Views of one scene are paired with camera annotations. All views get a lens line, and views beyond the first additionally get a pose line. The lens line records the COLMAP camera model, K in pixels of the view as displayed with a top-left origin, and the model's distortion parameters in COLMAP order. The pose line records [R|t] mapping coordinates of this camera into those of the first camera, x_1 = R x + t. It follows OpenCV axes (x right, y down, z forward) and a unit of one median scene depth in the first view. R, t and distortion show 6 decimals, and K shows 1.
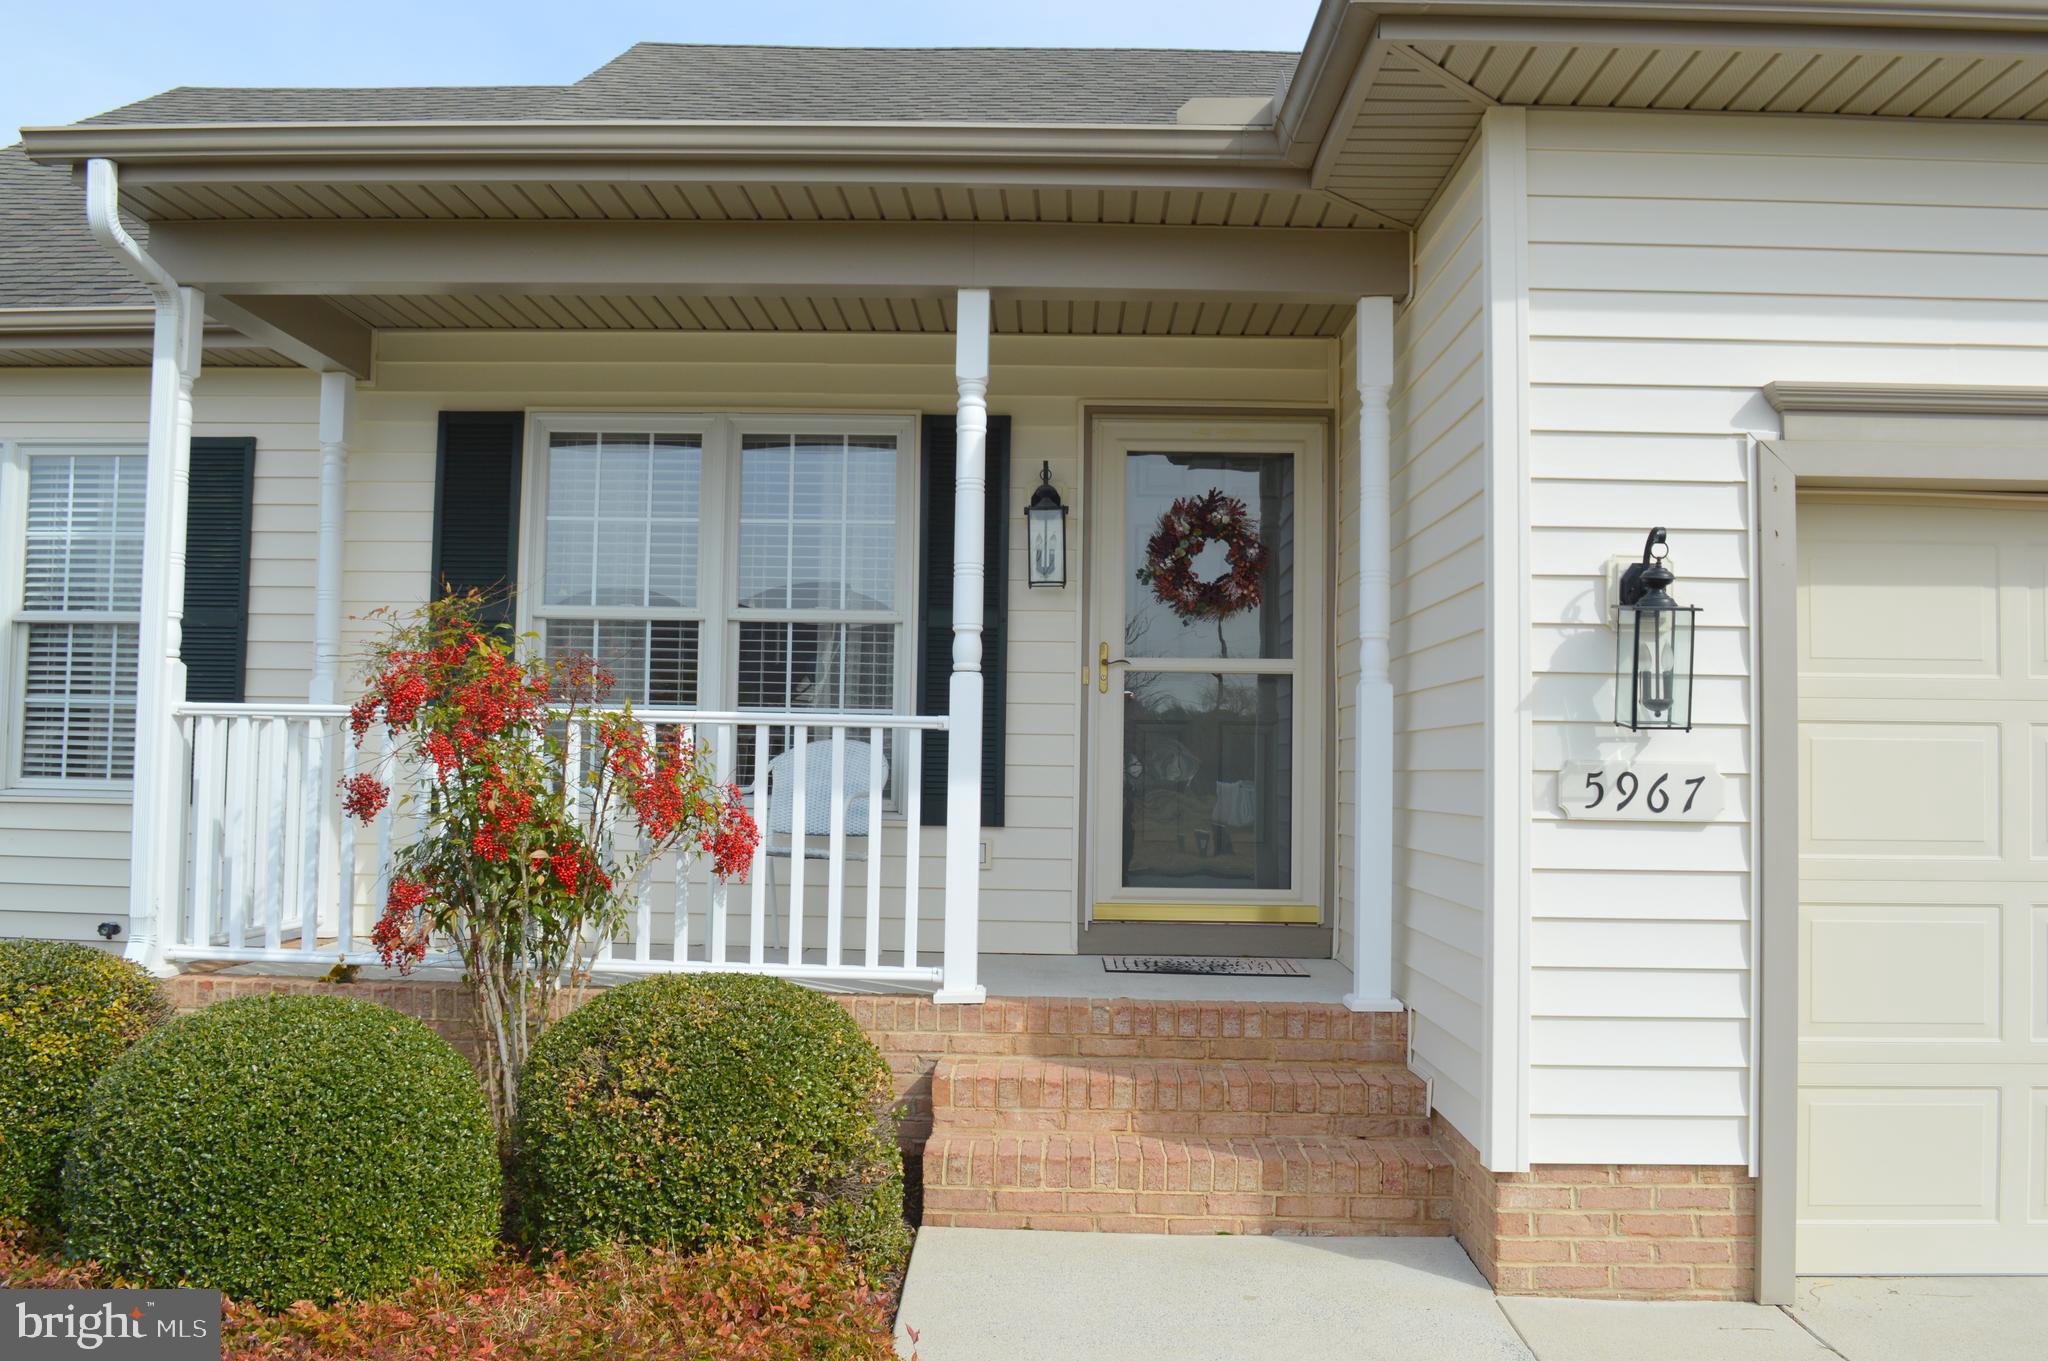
lens RADIAL K [[1756.8, 0, 1013.3], [0, 1756.8, 674.4], [0, 0, 1]] dist [-0.077236, 0.005660]
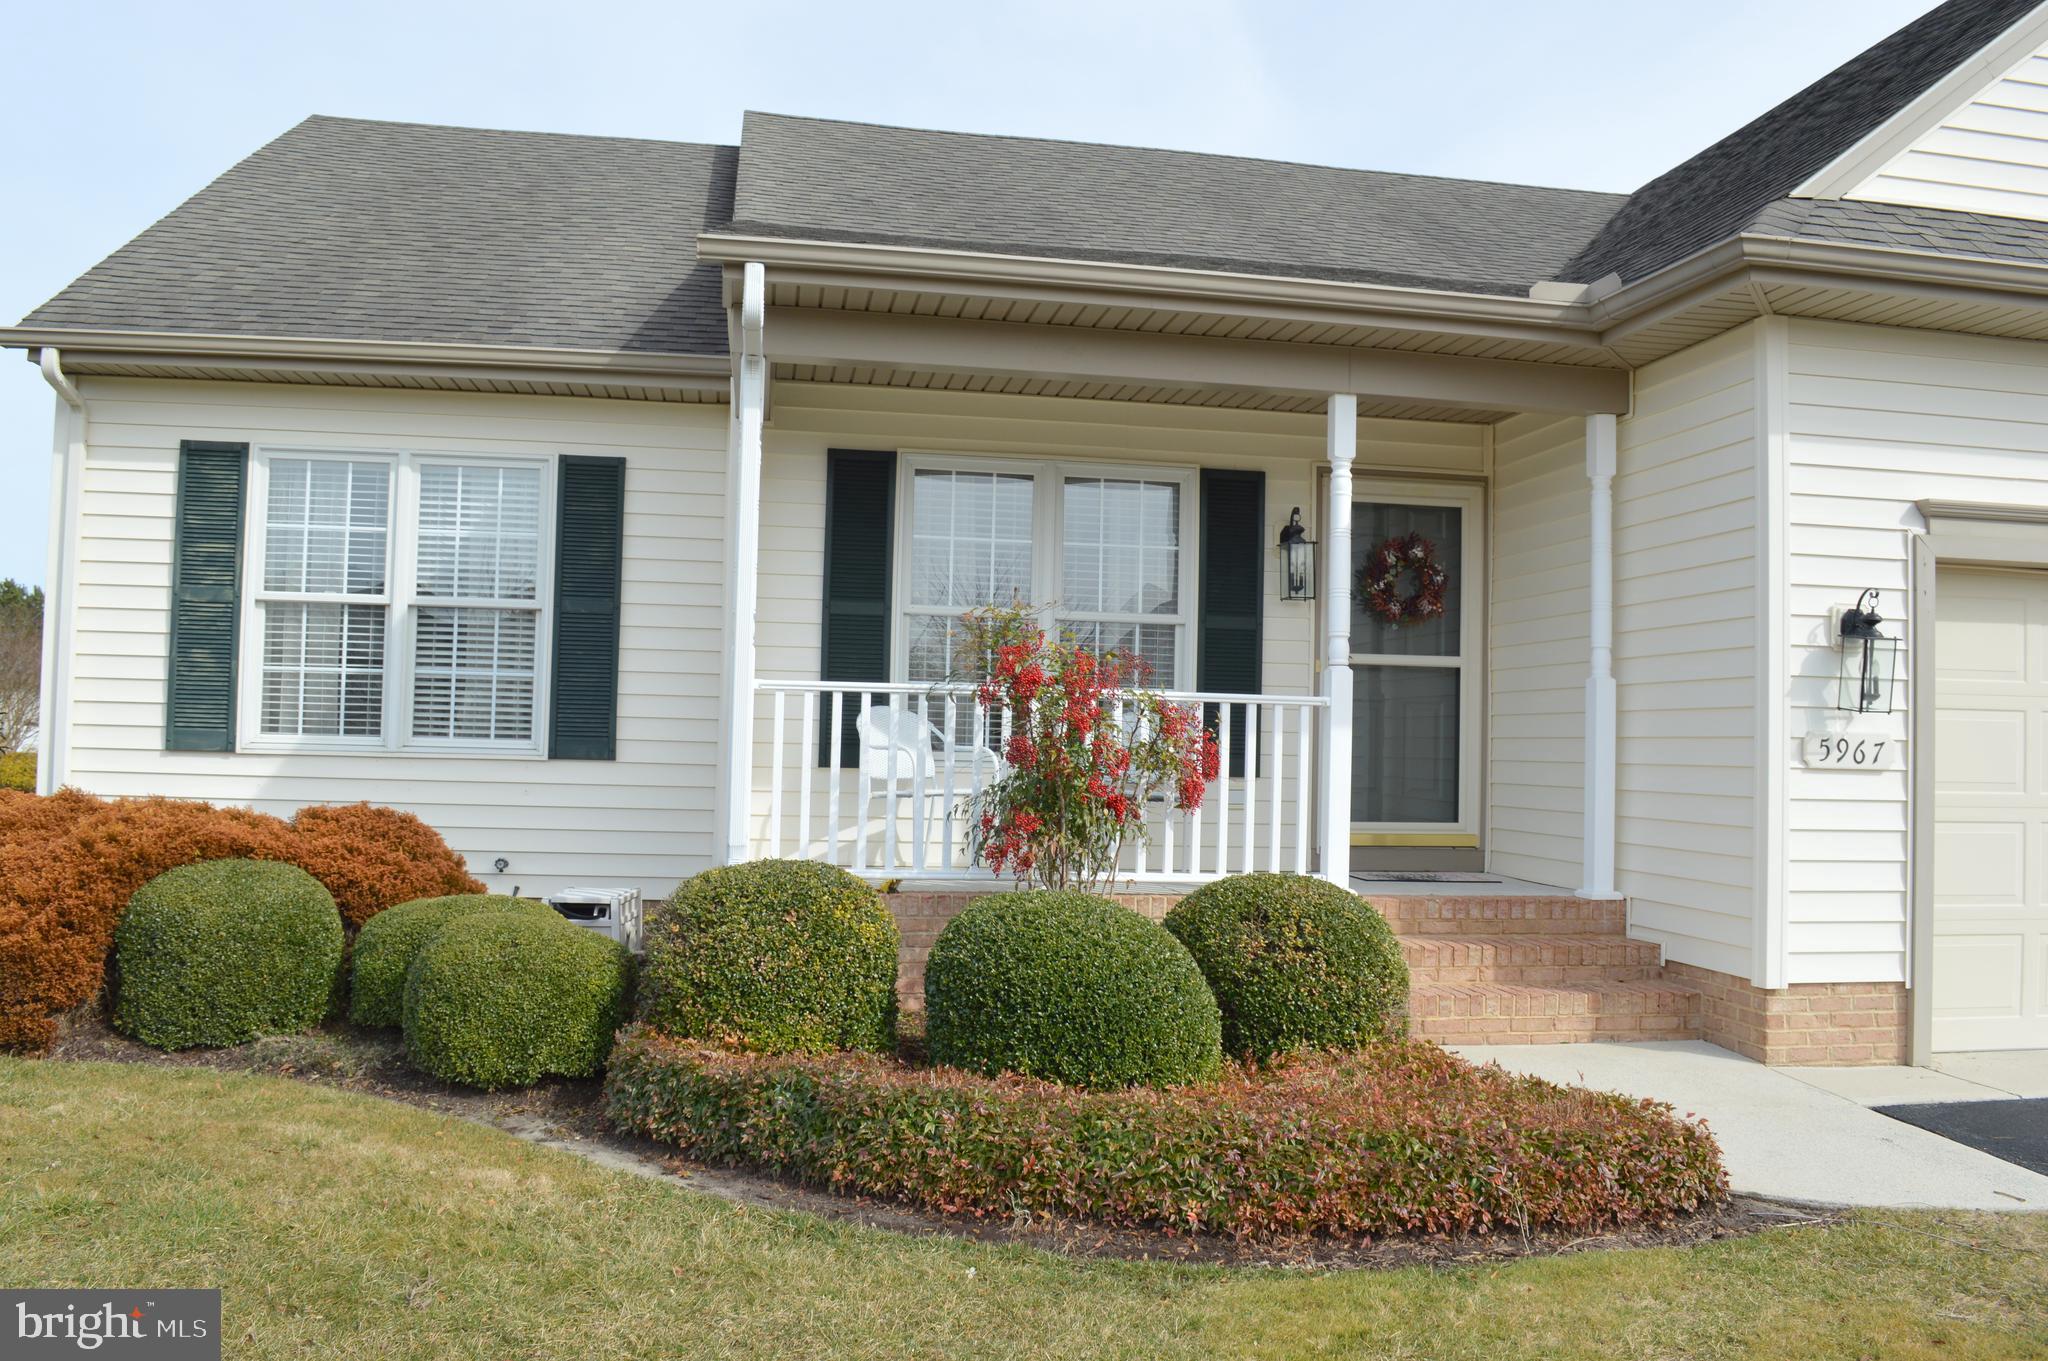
lens RADIAL K [[1632.9, 0, 1012.9], [0, 1632.9, 672.8], [0, 0, 1]] dist [-0.083981, 0.013906]
pose [[0.981786, 0.014750, 0.189417, -0.544322], [-0.017598, 0.999756, 0.013364, -0.008682], [-0.189174, -0.016454, 0.981806, -0.242312]]
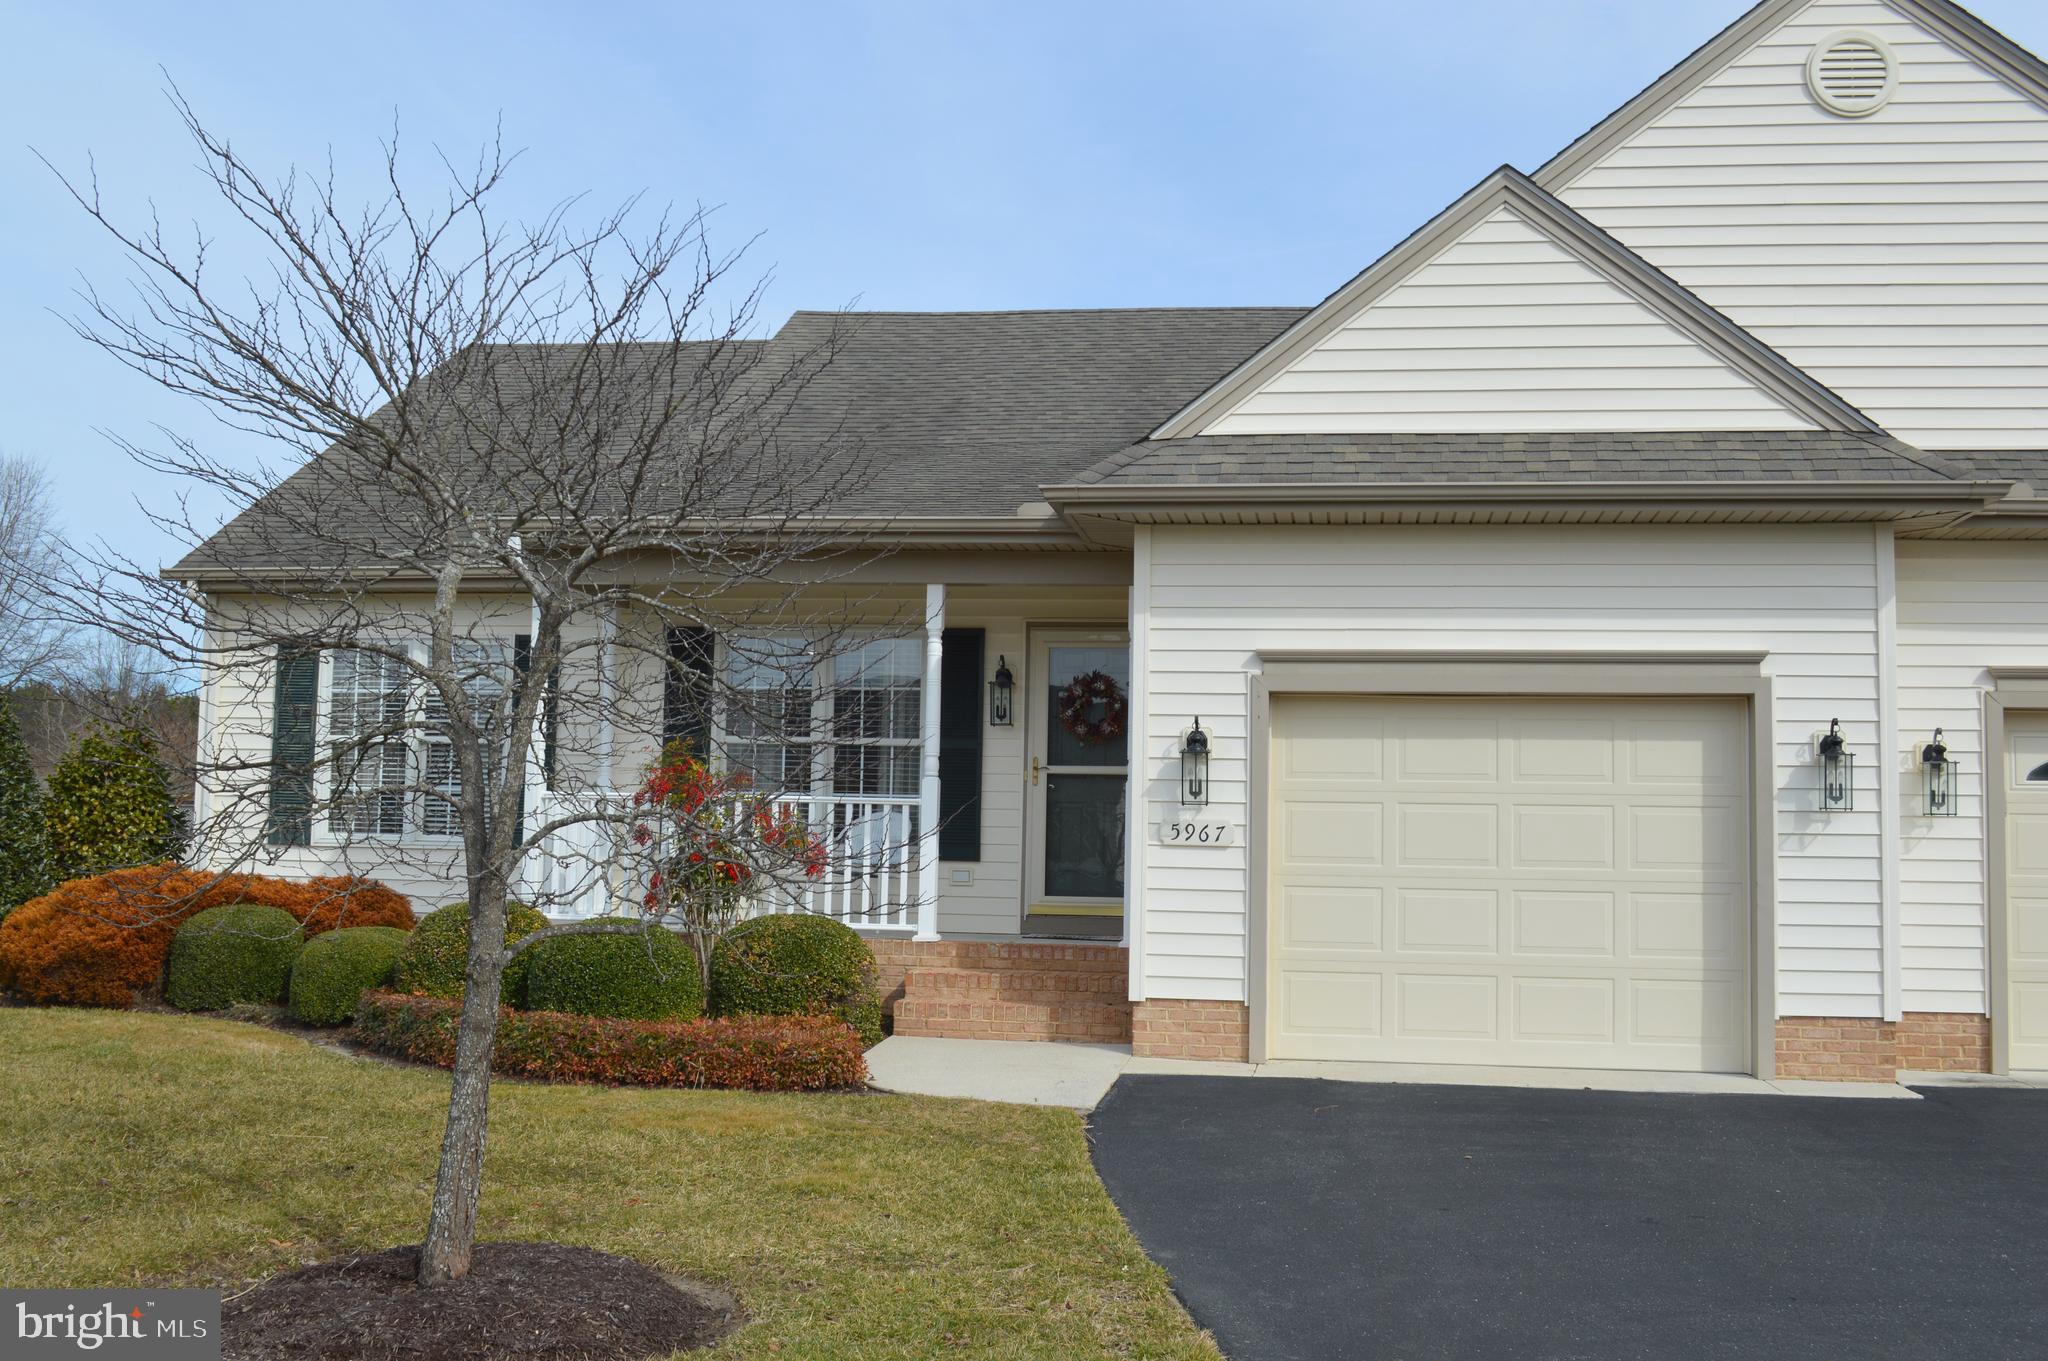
lens RADIAL K [[2043.0, 0, 1026.2], [0, 2043.0, 682.6], [0, 0, 1]] dist [-0.063888, 0.000000]
pose [[0.992377, -0.006201, -0.123082, 0.374994], [0.002057, 0.999428, -0.033769, -0.029979], [0.123221, 0.033259, 0.991822, -1.319878]]
